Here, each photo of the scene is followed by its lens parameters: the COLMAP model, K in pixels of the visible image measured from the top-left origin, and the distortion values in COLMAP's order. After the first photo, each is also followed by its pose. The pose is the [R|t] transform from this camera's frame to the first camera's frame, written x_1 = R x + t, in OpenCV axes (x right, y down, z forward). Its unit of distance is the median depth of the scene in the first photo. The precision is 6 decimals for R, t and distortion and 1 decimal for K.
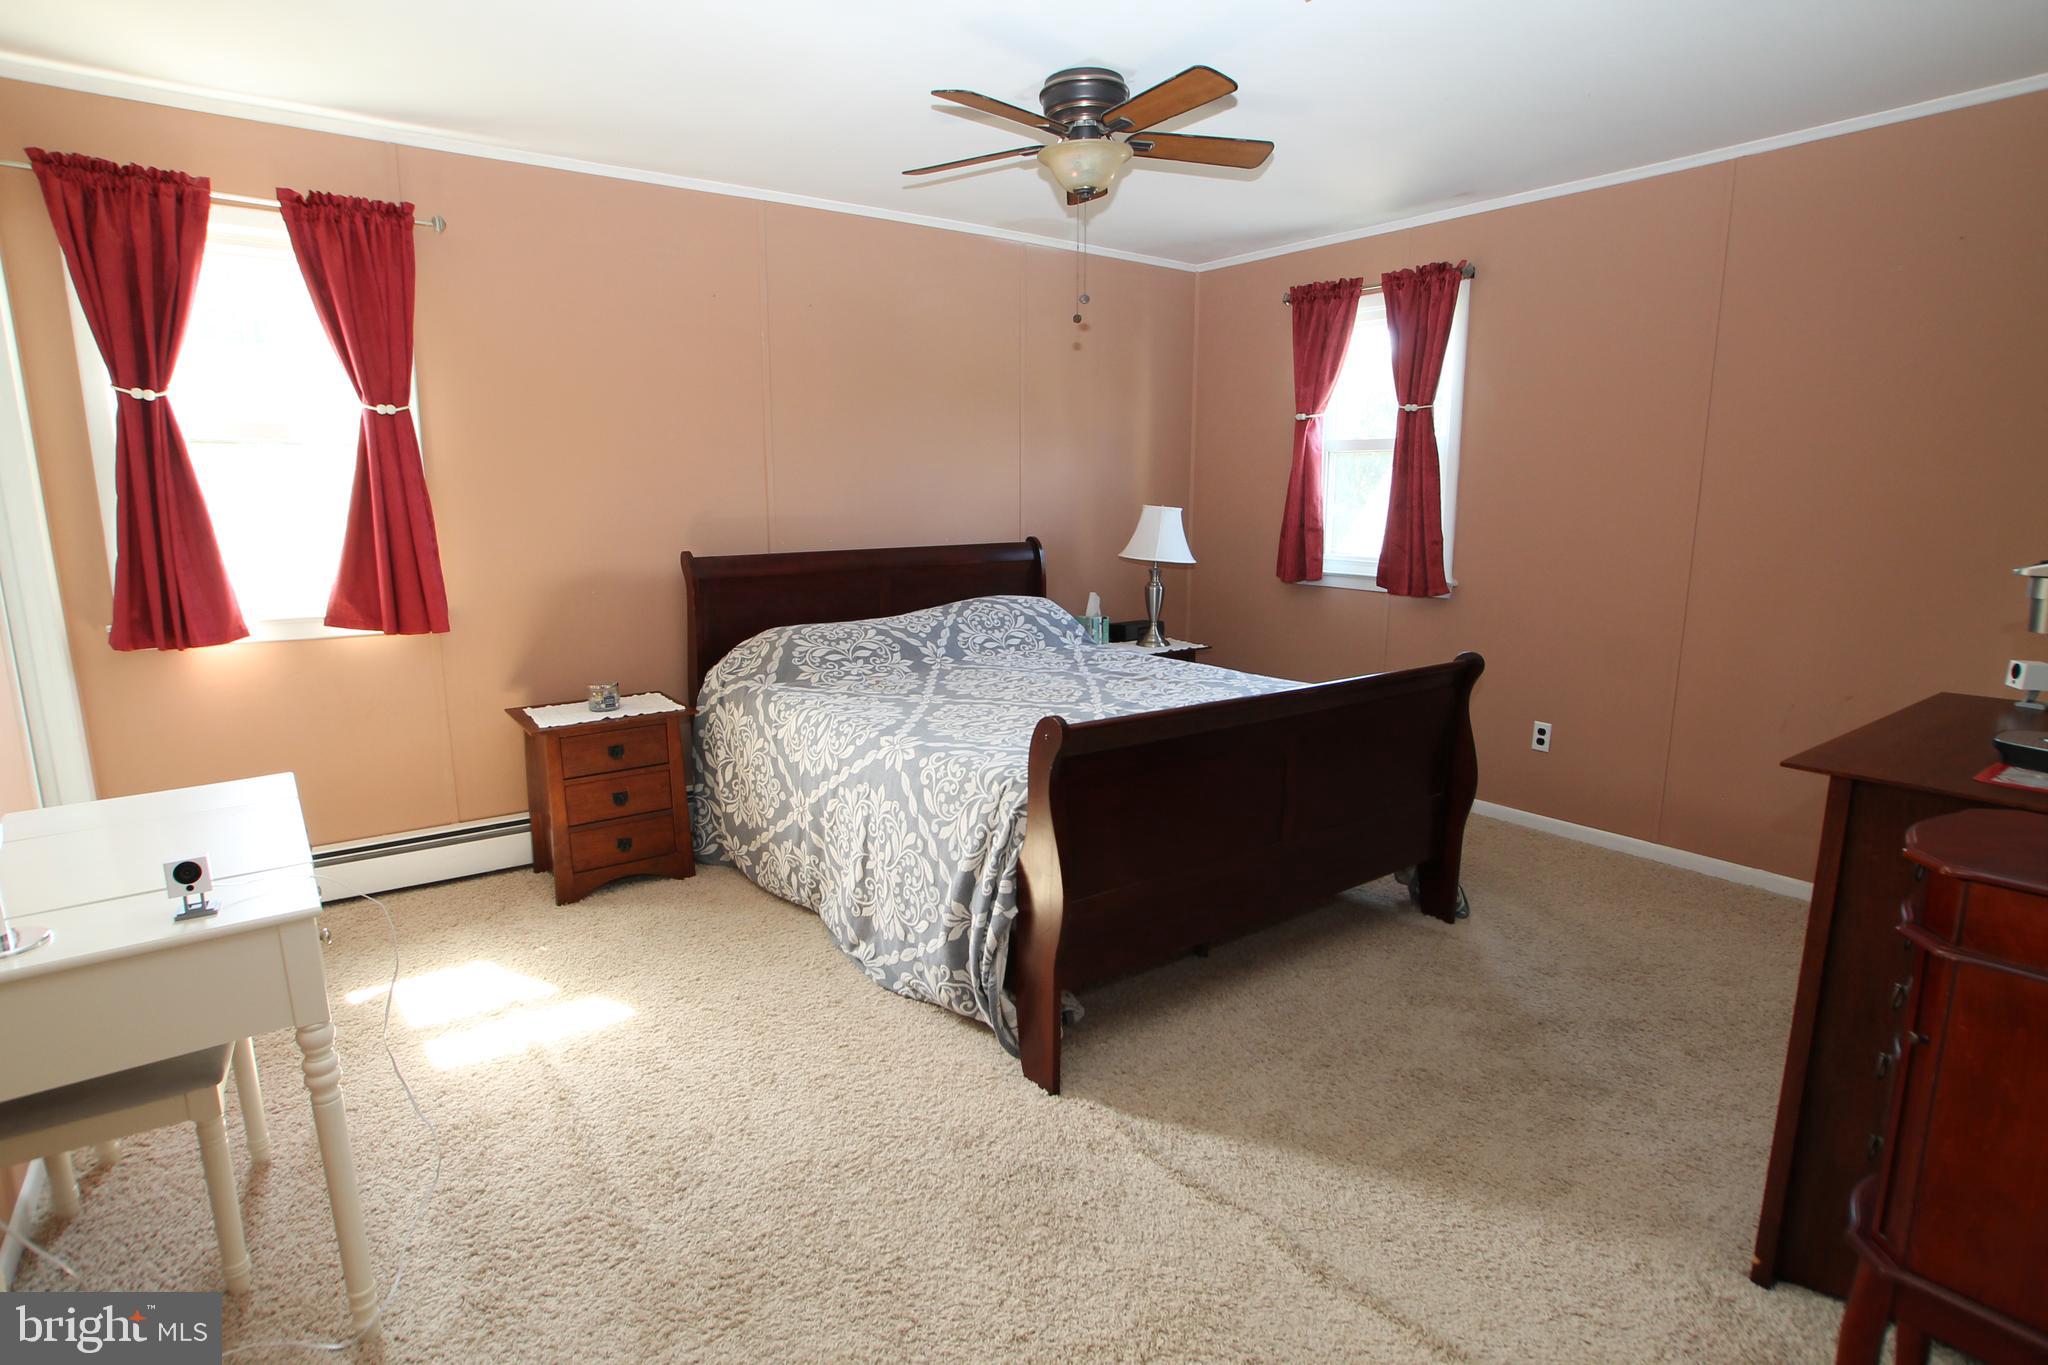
lens RADIAL K [[1045.3, 0, 1034.7], [0, 1045.3, 688.0], [0, 0, 1]] dist [-0.082275, 0.044549]
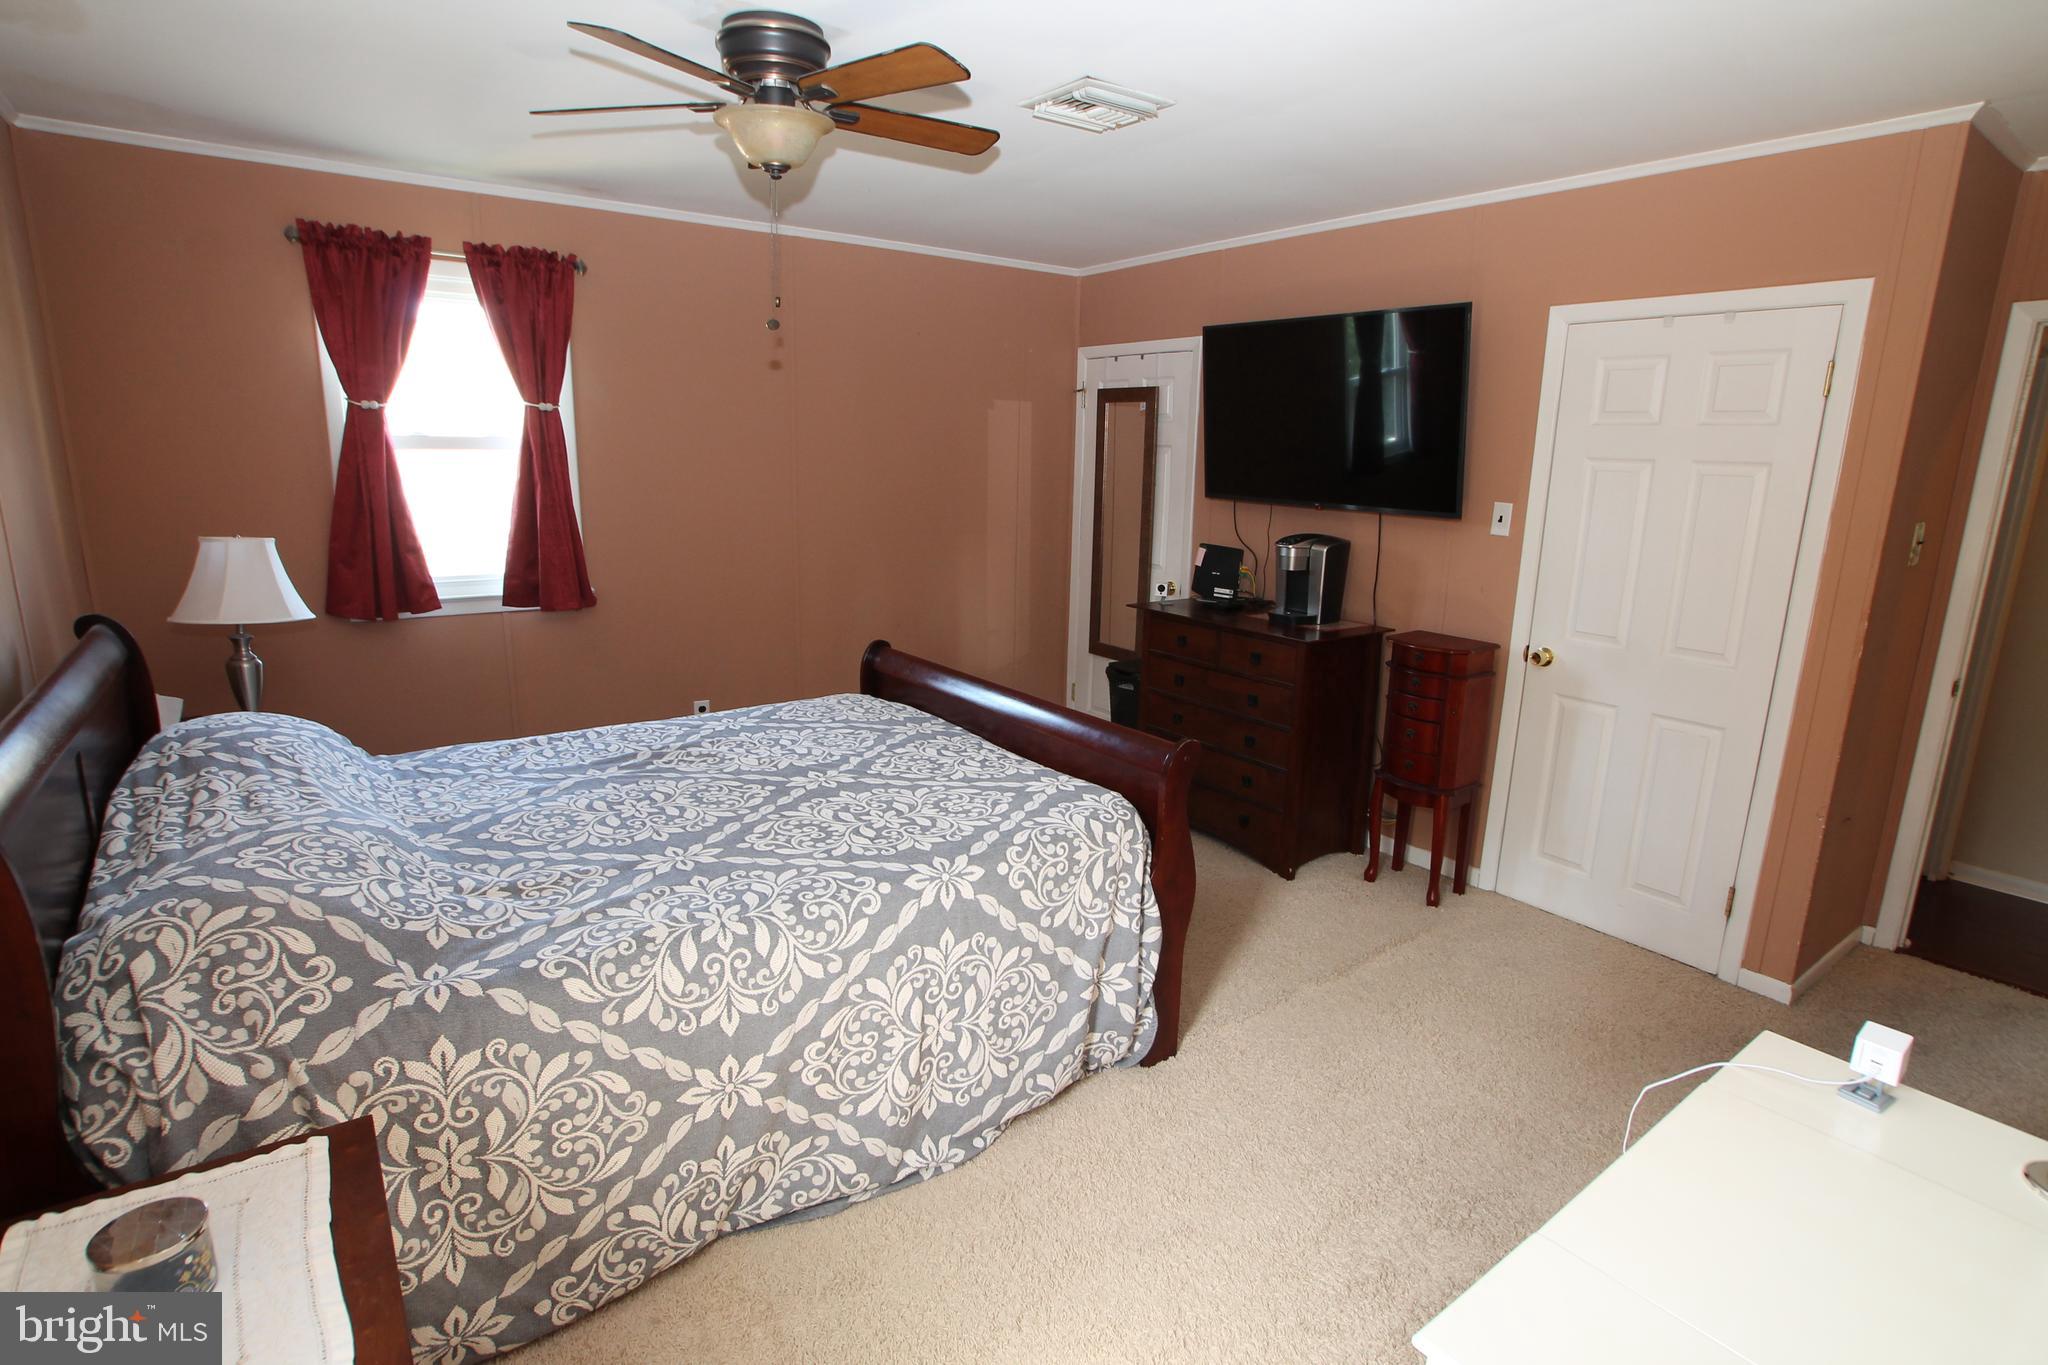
lens RADIAL K [[1045.3, 0, 1034.7], [0, 1045.3, 688.0], [0, 0, 1]] dist [-0.082275, 0.044549]
pose [[0.010546, -0.222619, 0.974848, -0.872248], [0.162384, 0.962343, 0.218007, -0.244509], [-0.986671, 0.156001, 0.046299, 0.869211]]
